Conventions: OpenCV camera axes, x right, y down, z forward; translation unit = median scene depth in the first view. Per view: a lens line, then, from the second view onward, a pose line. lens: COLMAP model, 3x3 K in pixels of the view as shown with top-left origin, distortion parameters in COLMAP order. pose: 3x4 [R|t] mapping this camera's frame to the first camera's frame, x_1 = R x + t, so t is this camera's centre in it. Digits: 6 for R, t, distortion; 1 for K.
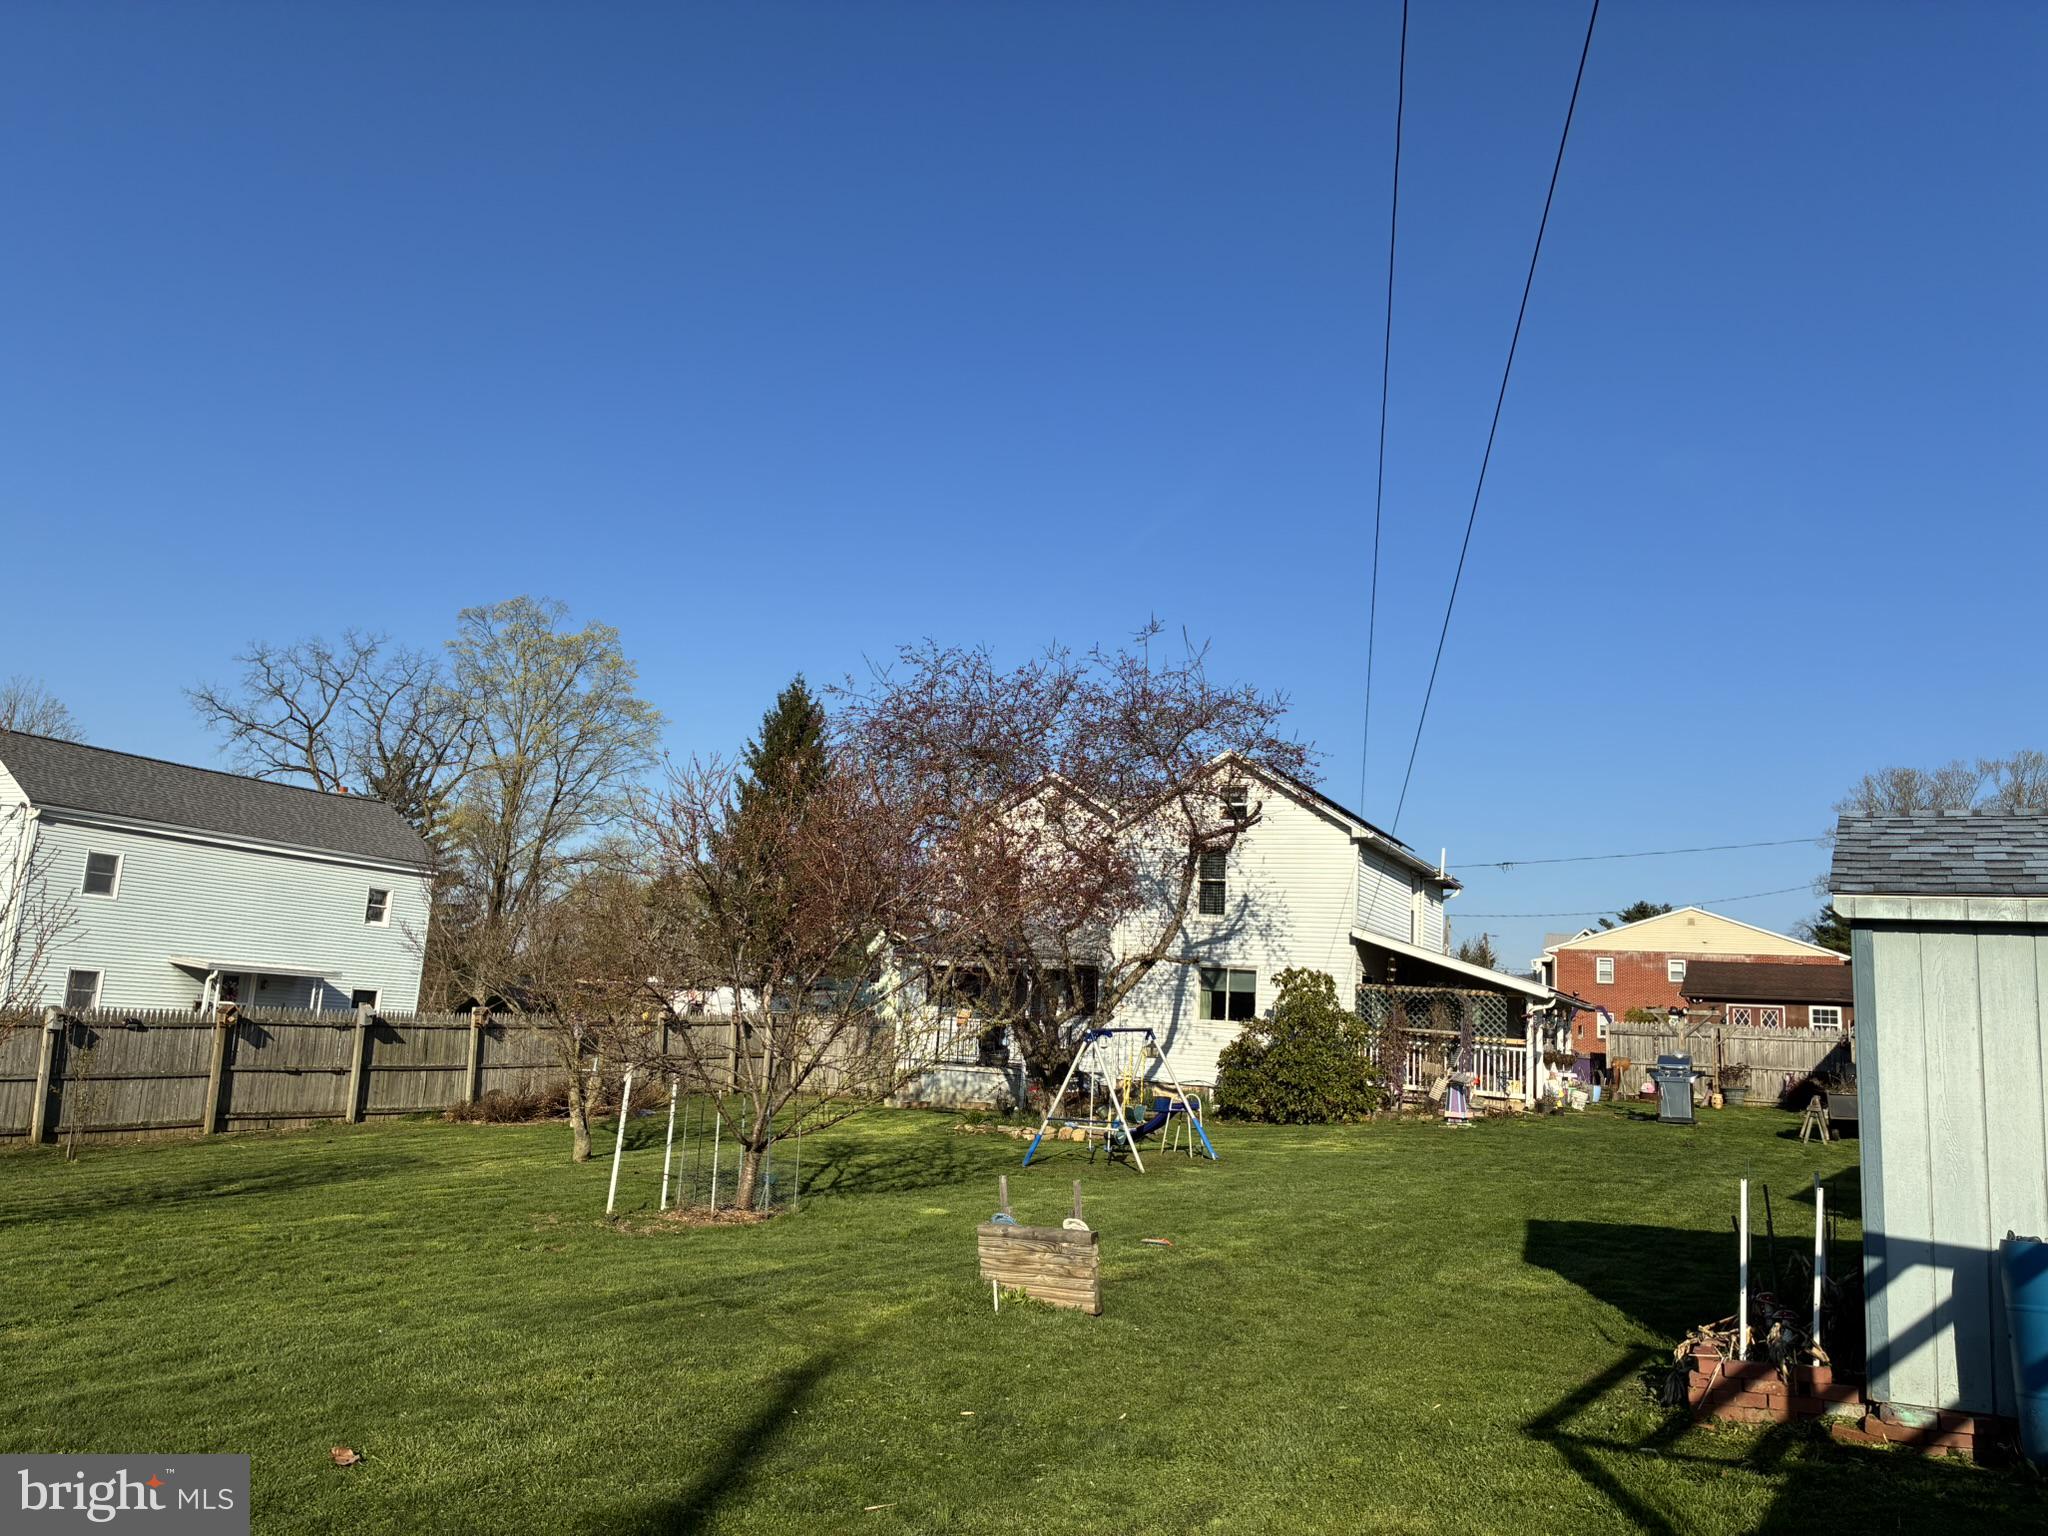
lens RADIAL K [[1554.0, 0, 1015.1], [0, 1554.0, 763.6], [0, 0, 1]] dist [0.044533, -0.072814]
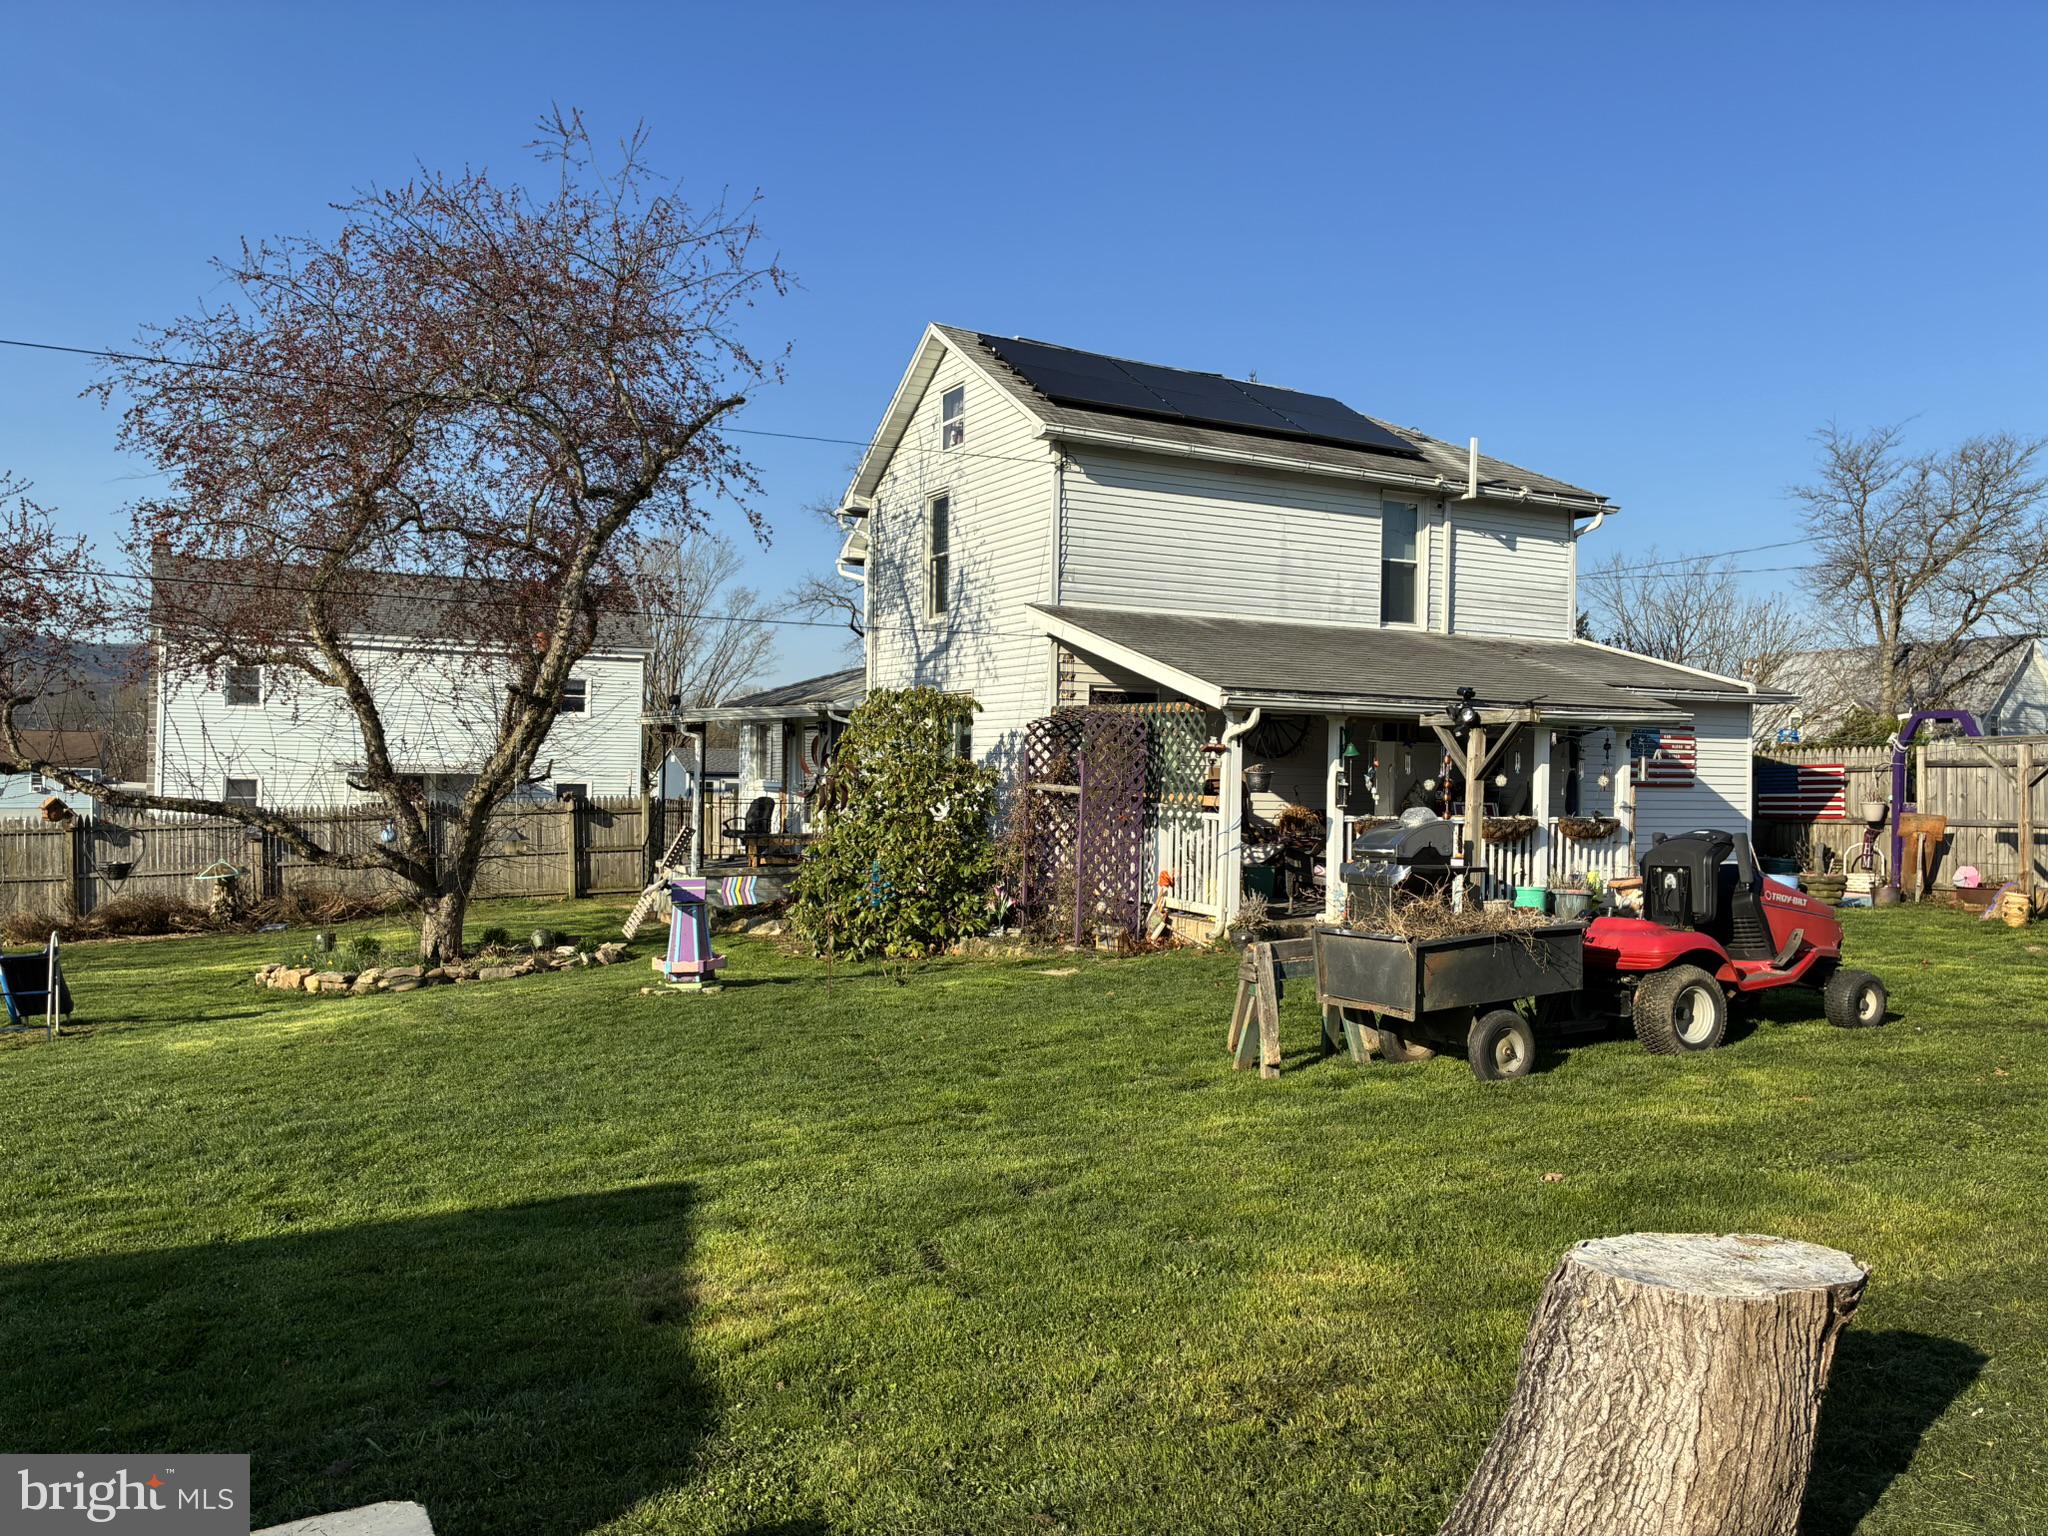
lens RADIAL K [[1543.3, 0, 1033.6], [0, 1543.3, 768.9], [0, 0, 1]] dist [0.058014, -0.080181]
pose [[0.820936, -0.049400, -0.568880, 0.495027], [0.133251, 0.985319, 0.106728, 0.098450], [0.555255, -0.163421, 0.815466, 0.520566]]
